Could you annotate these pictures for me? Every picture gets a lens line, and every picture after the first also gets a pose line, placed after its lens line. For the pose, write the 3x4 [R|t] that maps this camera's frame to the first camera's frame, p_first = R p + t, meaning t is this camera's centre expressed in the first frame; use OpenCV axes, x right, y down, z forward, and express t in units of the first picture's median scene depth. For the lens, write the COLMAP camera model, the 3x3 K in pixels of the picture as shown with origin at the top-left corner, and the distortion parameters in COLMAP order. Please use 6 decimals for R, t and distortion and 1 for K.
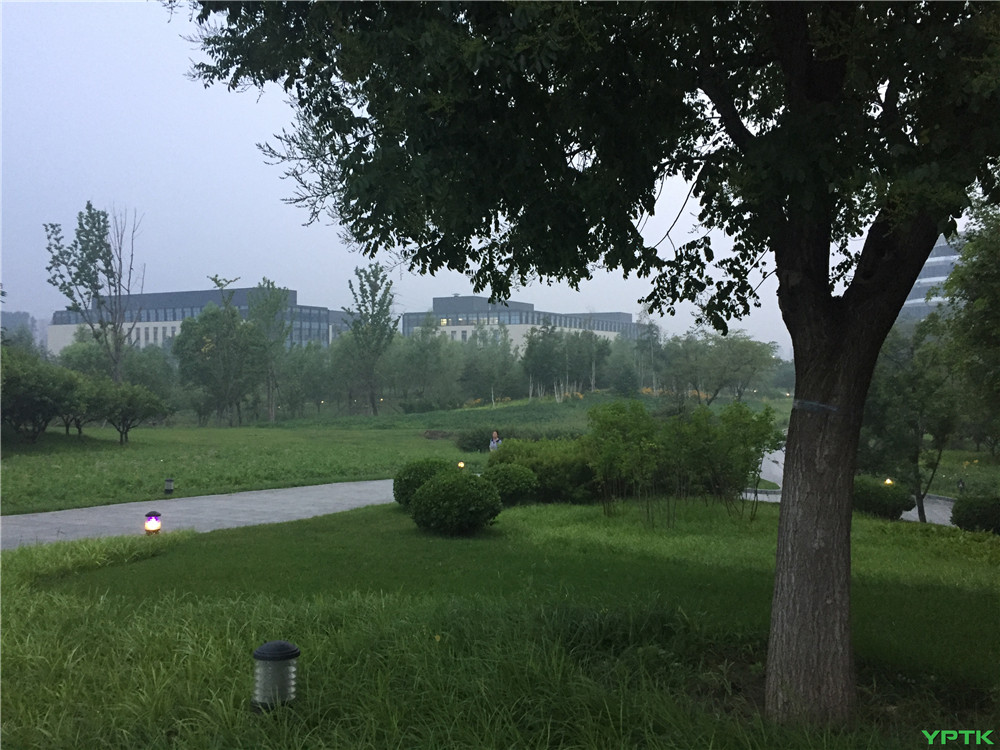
lens RADIAL K [[831.3, 0, 500.8], [0, 831.3, 378.8], [0, 0, 1]] dist [-0.010227, -0.007164]
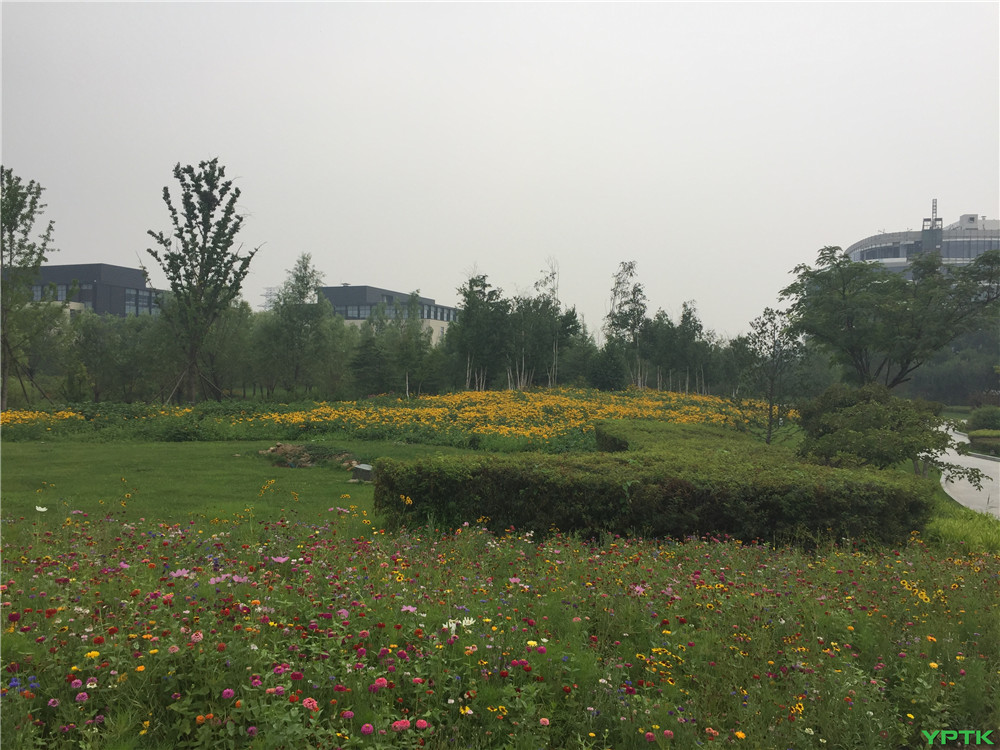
lens RADIAL K [[831.3, 0, 501.0], [0, 831.3, 374.8], [0, 0, 1]] dist [-0.010227, -0.007164]
pose [[0.990902, 0.012168, 0.134032, -0.023496], [-0.009374, 0.999726, -0.021452, 0.023945], [-0.134256, 0.020000, 0.990745, 0.387178]]
